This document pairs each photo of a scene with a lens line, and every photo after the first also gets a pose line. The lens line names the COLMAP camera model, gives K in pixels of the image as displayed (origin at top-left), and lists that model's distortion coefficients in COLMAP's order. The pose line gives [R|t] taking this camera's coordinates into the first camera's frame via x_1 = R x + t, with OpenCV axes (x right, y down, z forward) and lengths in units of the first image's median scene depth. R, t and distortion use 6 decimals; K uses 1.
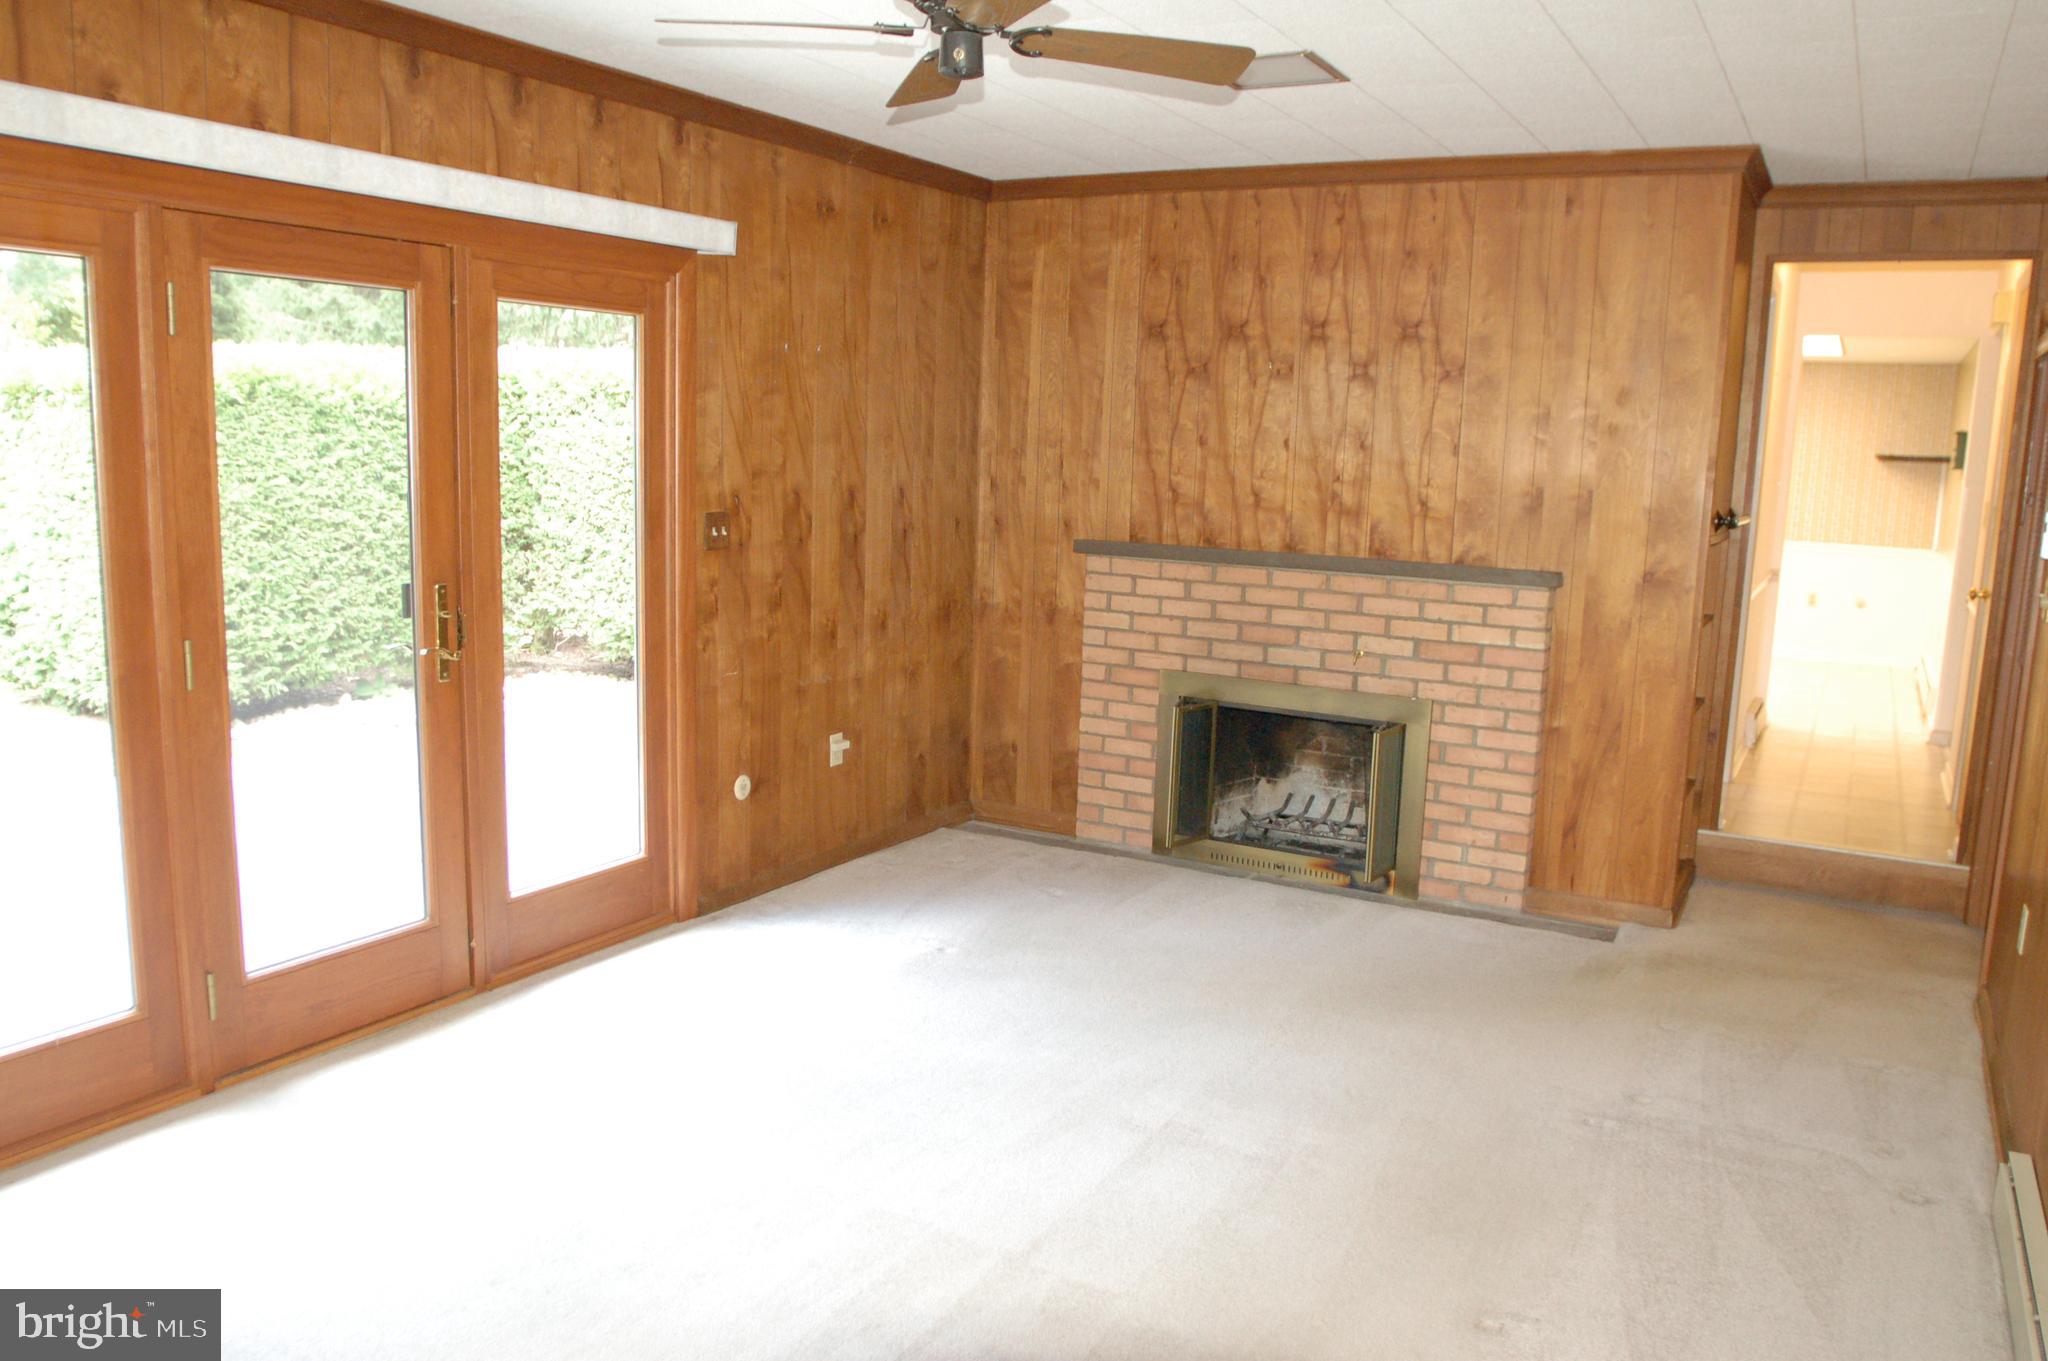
lens RADIAL K [[1500.9, 0, 1024.0], [0, 1500.9, 680.5], [0, 0, 1]] dist [-0.057458, 0.001252]
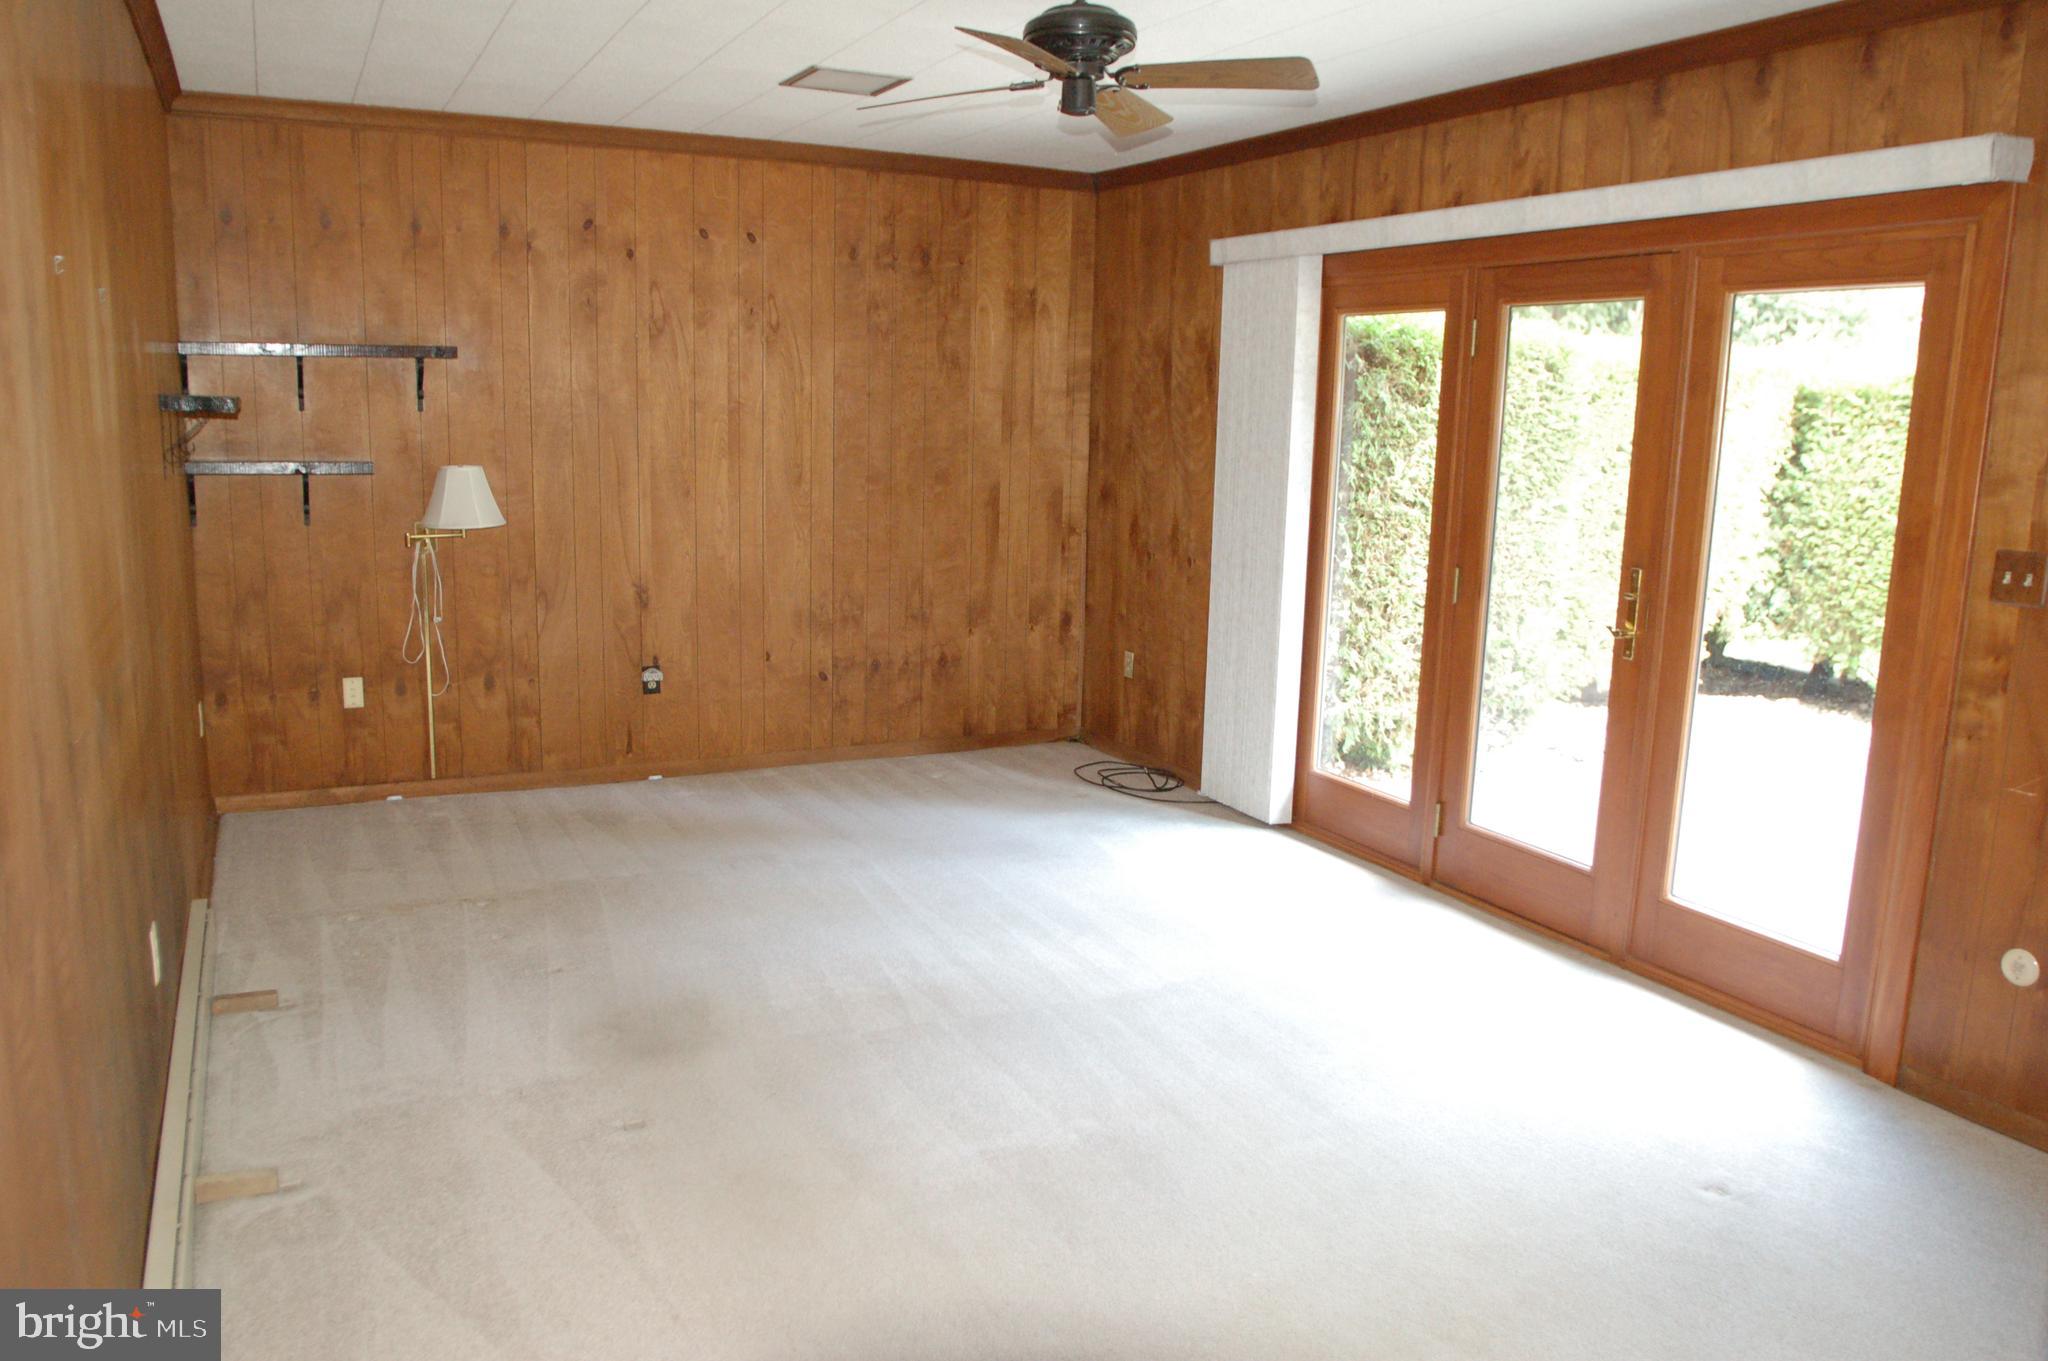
lens RADIAL K [[1500.9, 0, 1024.0], [0, 1500.9, 680.5], [0, 0, 1]] dist [-0.057458, 0.001252]
pose [[-0.541863, 0.108960, -0.833374, 0.743850], [-0.175976, 0.954874, 0.239265, -0.164787], [0.821838, 0.276303, -0.498236, 1.178835]]
